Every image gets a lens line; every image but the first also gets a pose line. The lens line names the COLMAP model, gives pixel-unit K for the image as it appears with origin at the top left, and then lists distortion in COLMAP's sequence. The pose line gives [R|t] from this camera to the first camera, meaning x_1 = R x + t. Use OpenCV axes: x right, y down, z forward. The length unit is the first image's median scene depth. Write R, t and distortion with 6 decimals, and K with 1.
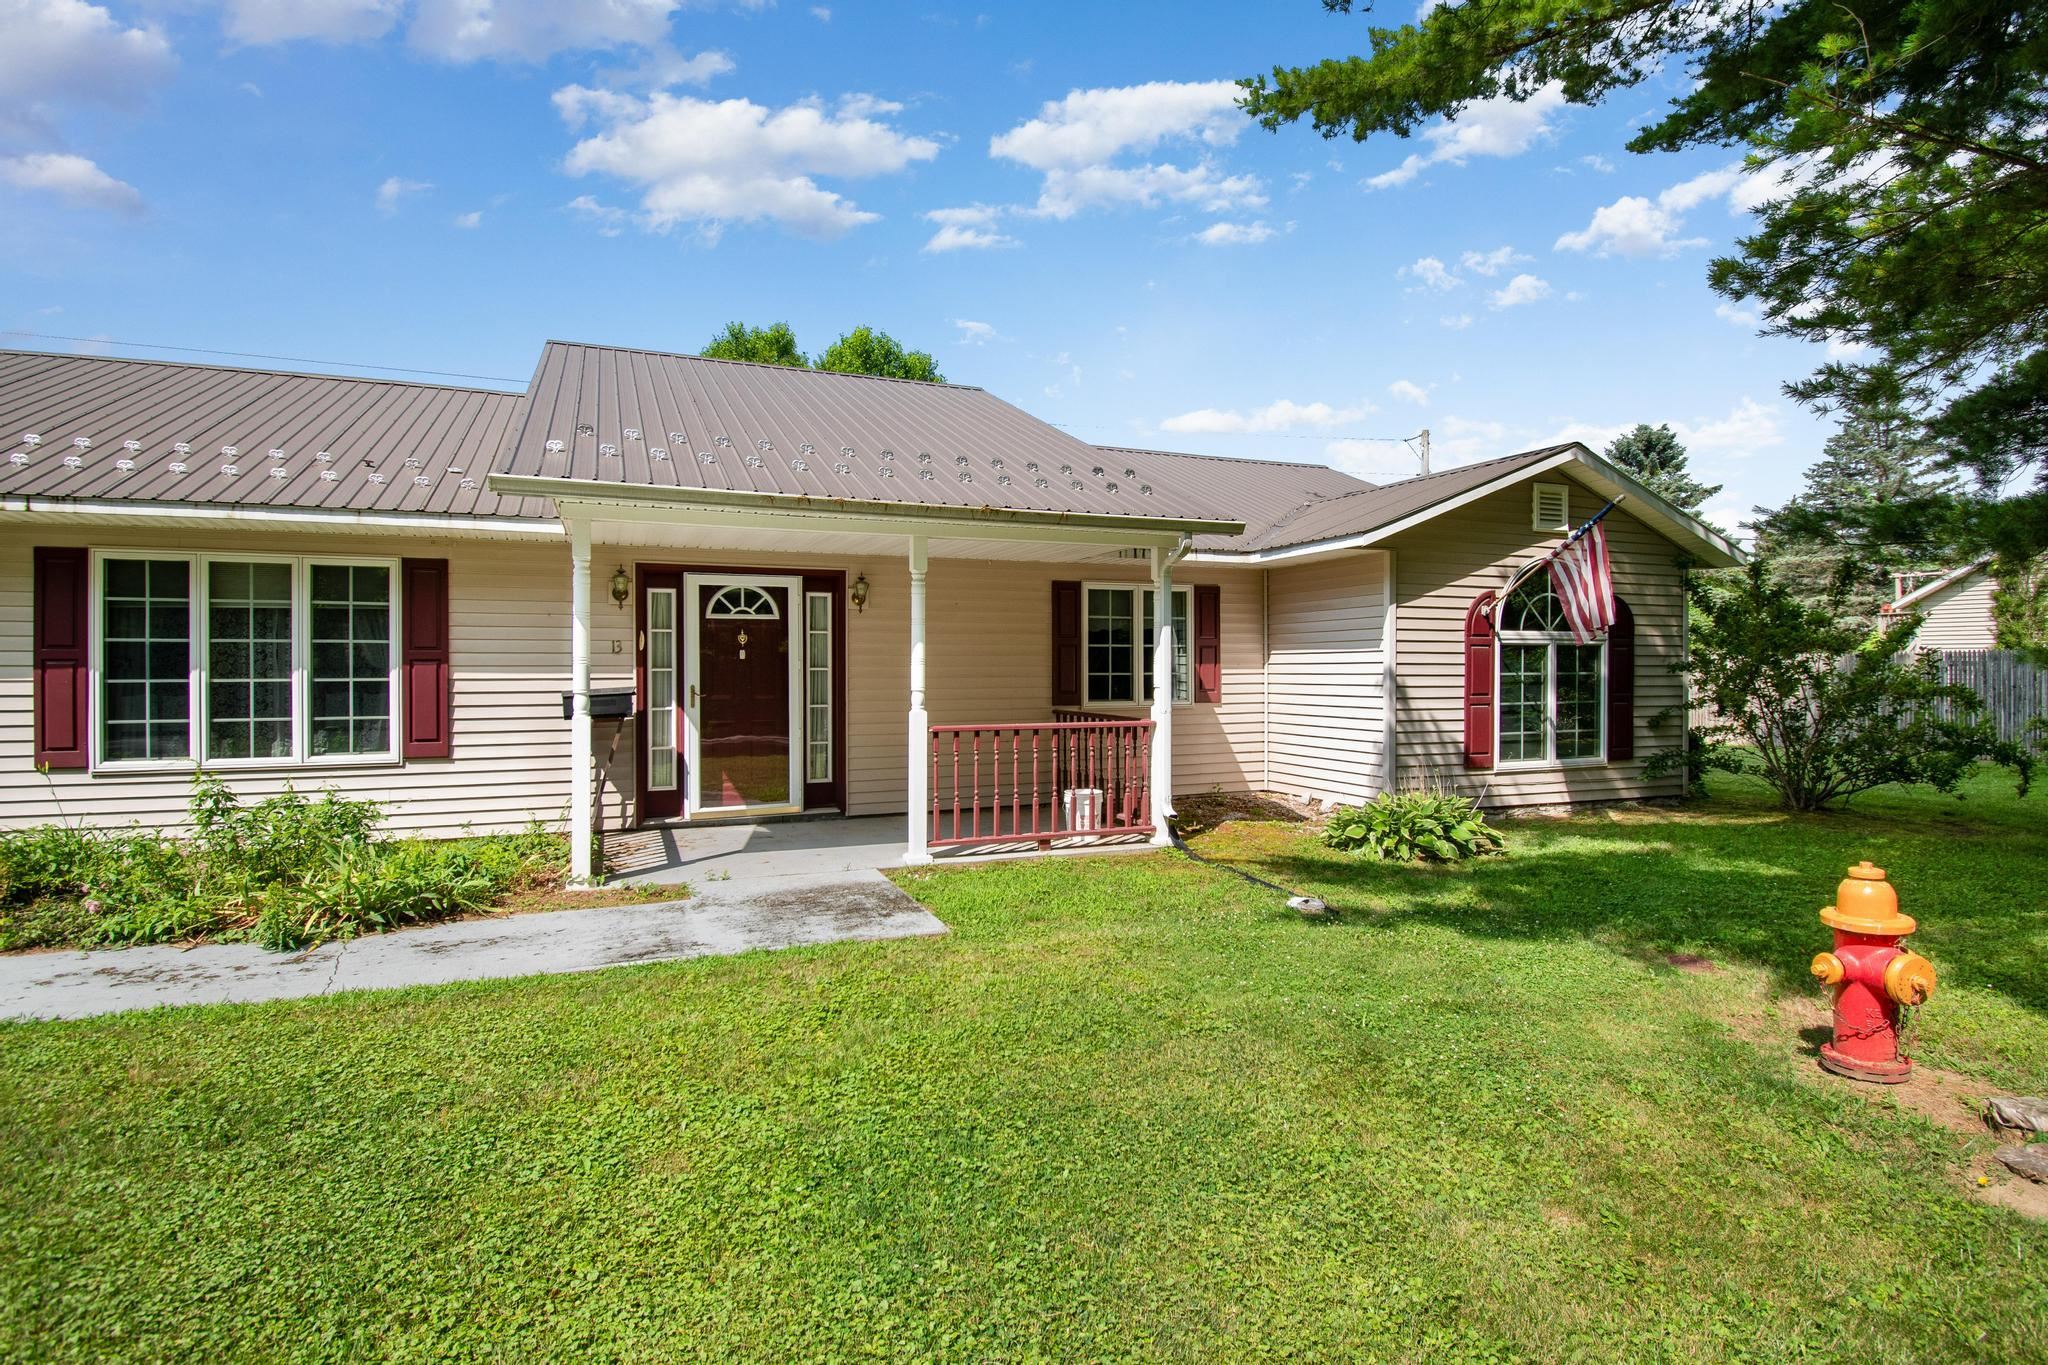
lens RADIAL K [[1036.6, 0, 1034.4], [0, 1036.6, 683.2], [0, 0, 1]] dist [-0.010753, -0.000884]
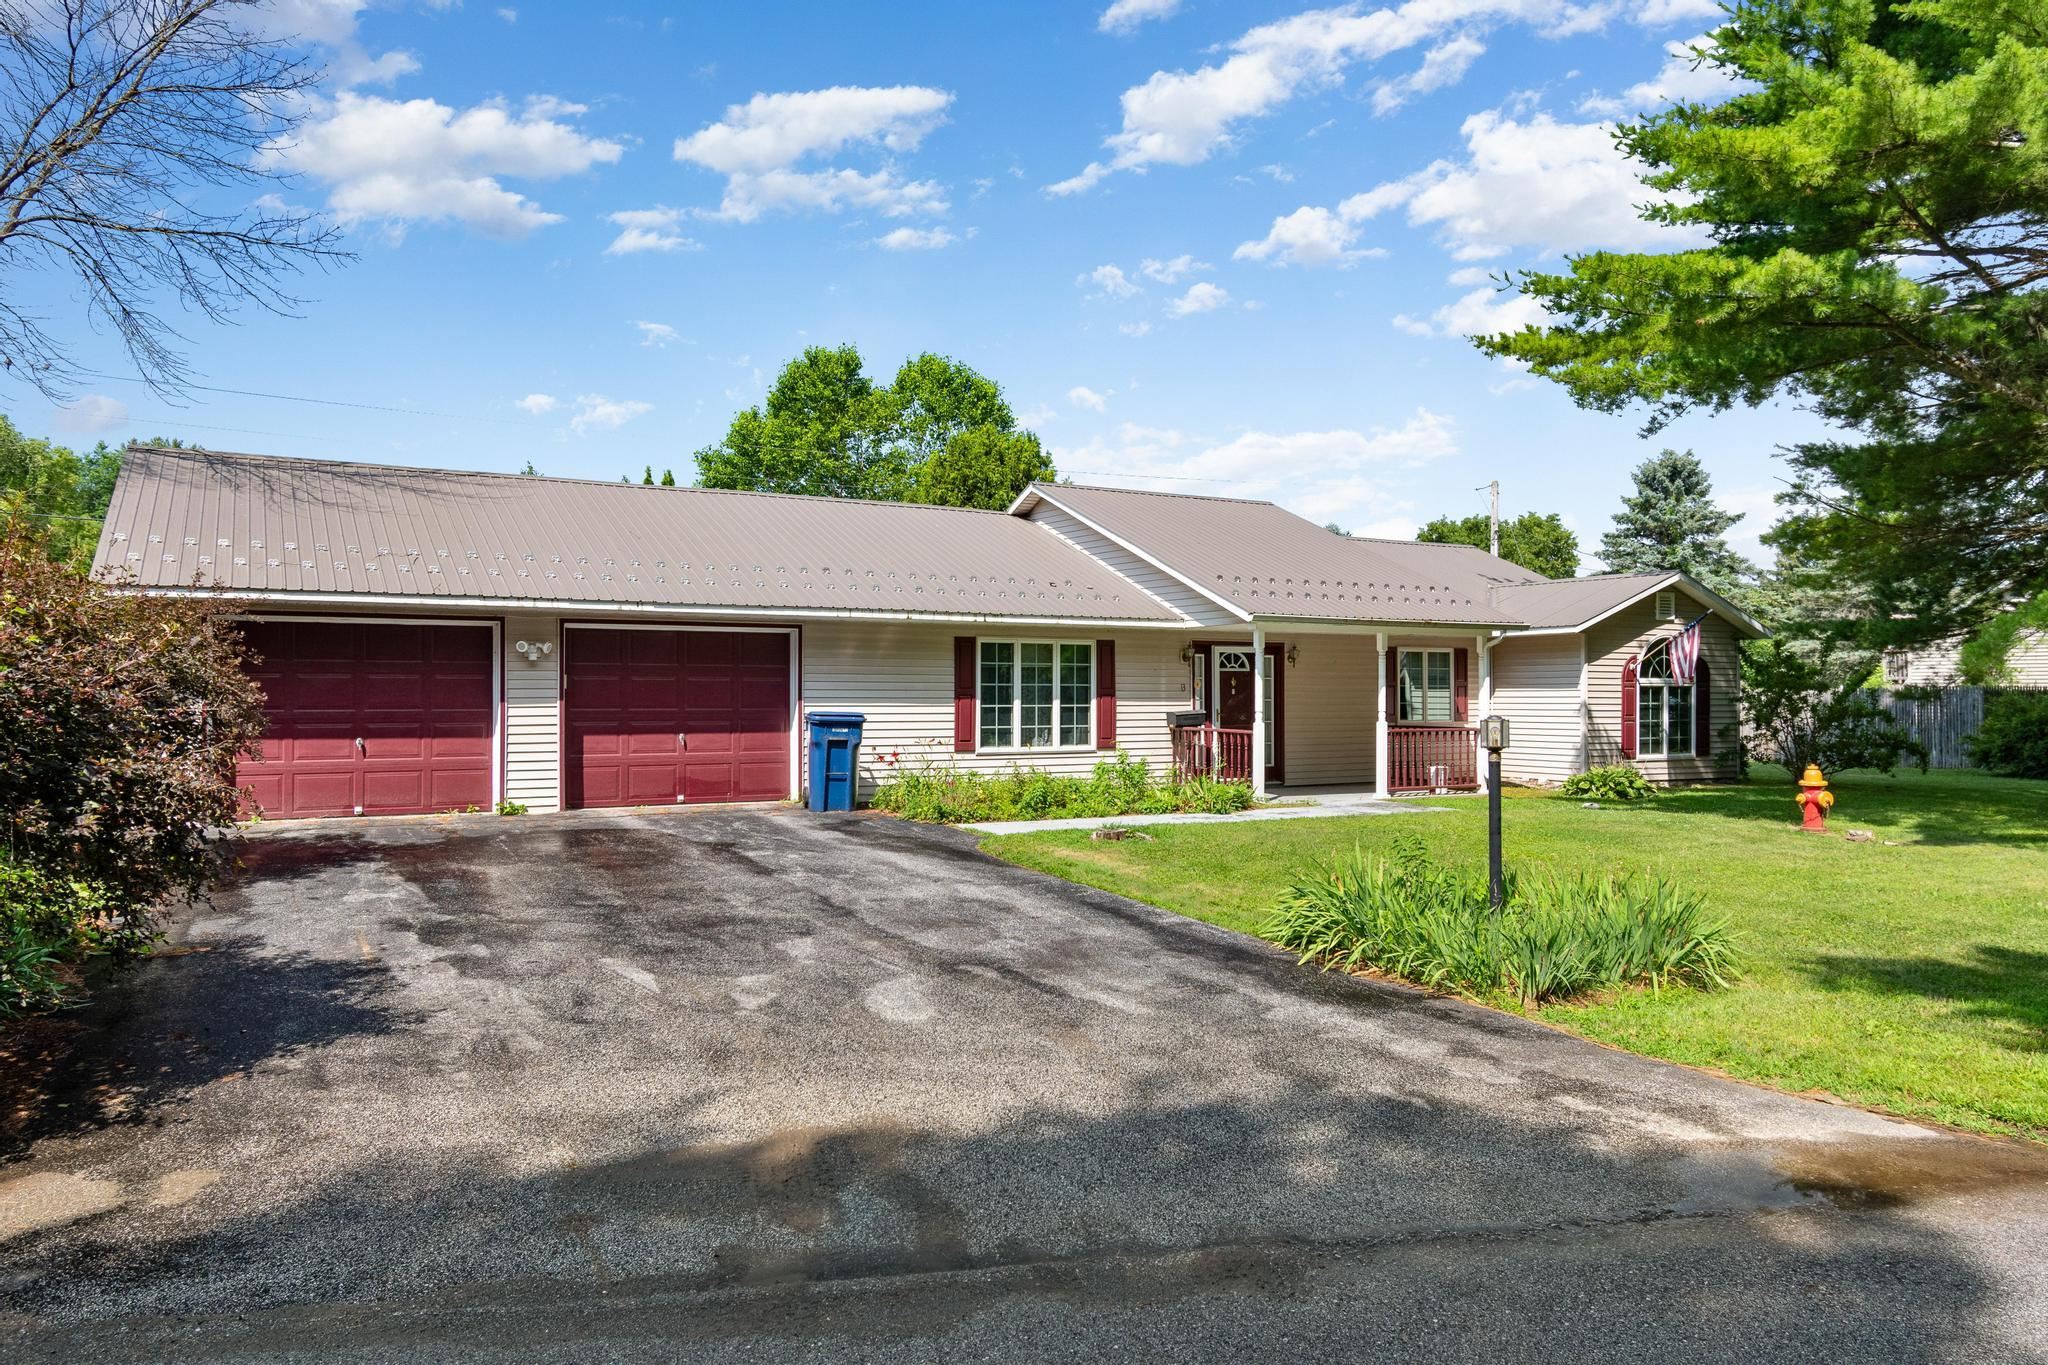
lens RADIAL K [[1414.9, 0, 1018.2], [0, 1414.9, 690.0], [0, 0, 1]] dist [-0.004753, 0.001627]
pose [[0.993184, 0.002557, 0.116525, -0.838341], [-0.000378, 0.999825, -0.018719, 0.013004], [-0.116553, 0.018548, 0.993011, -1.199205]]
